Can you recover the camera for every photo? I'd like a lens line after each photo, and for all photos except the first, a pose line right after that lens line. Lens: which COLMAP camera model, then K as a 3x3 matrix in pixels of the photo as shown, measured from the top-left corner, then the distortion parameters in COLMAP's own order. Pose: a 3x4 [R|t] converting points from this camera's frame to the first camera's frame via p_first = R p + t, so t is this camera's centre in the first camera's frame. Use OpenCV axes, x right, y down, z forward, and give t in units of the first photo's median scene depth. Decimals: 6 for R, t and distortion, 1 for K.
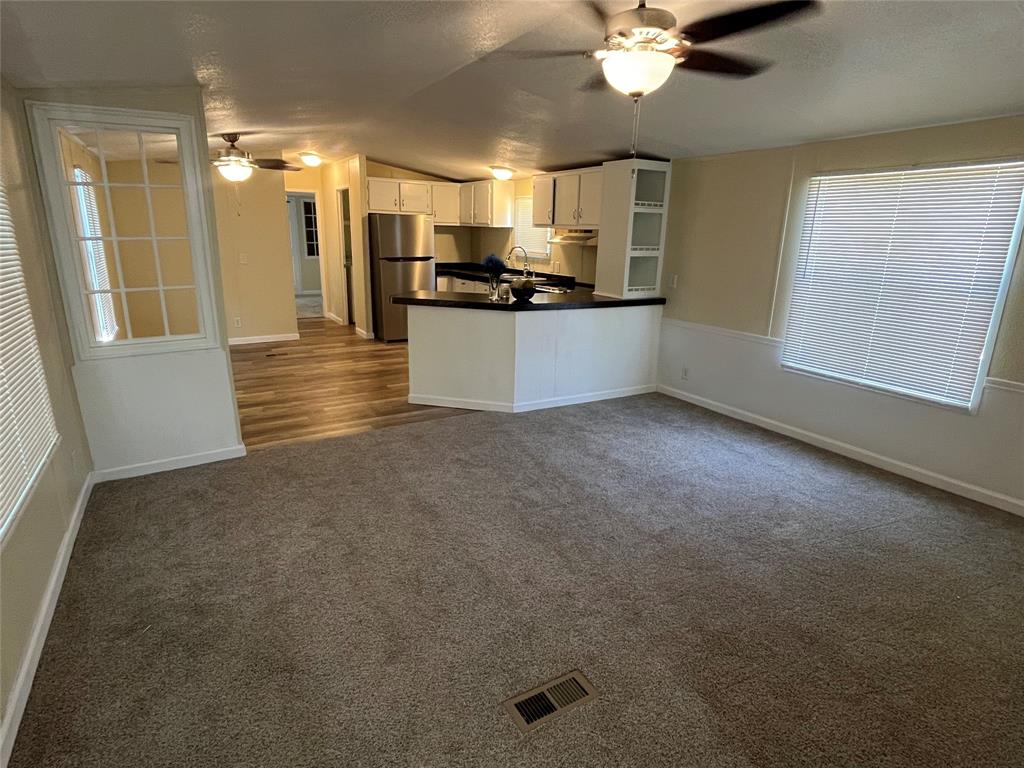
lens RADIAL K [[552.0, 0, 512.0], [0, 552.0, 384.0], [0, 0, 1]] dist [0.002820, -0.000253]
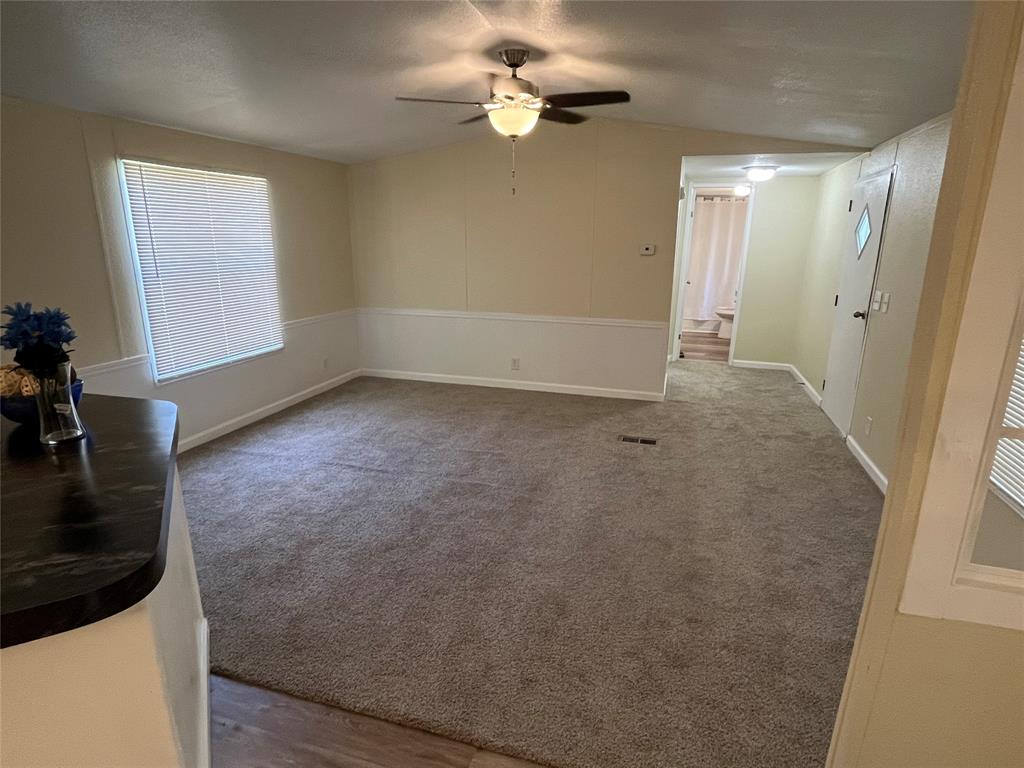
lens RADIAL K [[552.0, 0, 512.0], [0, 552.0, 384.0], [0, 0, 1]] dist [0.002820, -0.000253]
pose [[-0.670562, -0.208249, 0.712024, -0.491431], [0.187704, 0.880933, 0.434424, -0.303109], [-0.717714, 0.424958, -0.551632, 1.097387]]
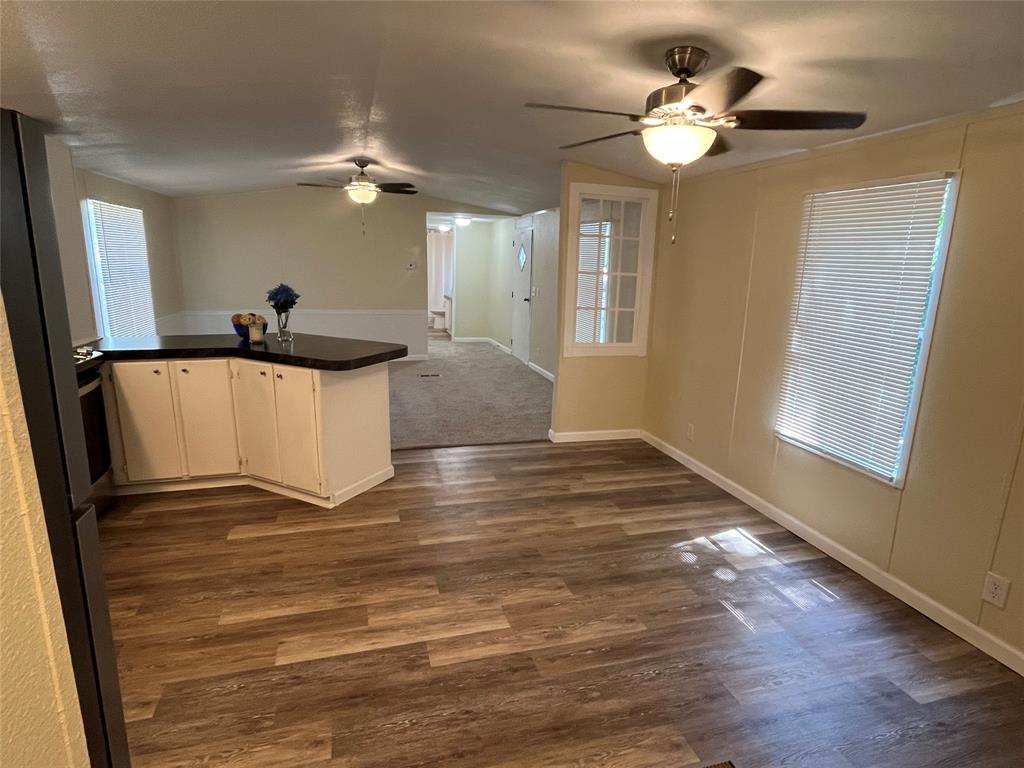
lens RADIAL K [[552.0, 0, 512.0], [0, 552.0, 384.0], [0, 0, 1]] dist [0.002820, -0.000253]
pose [[-0.967073, -0.089723, 0.238160, -0.612139], [0.034099, 0.881678, 0.470619, -0.508510], [-0.252206, 0.463244, -0.849587, 1.813562]]
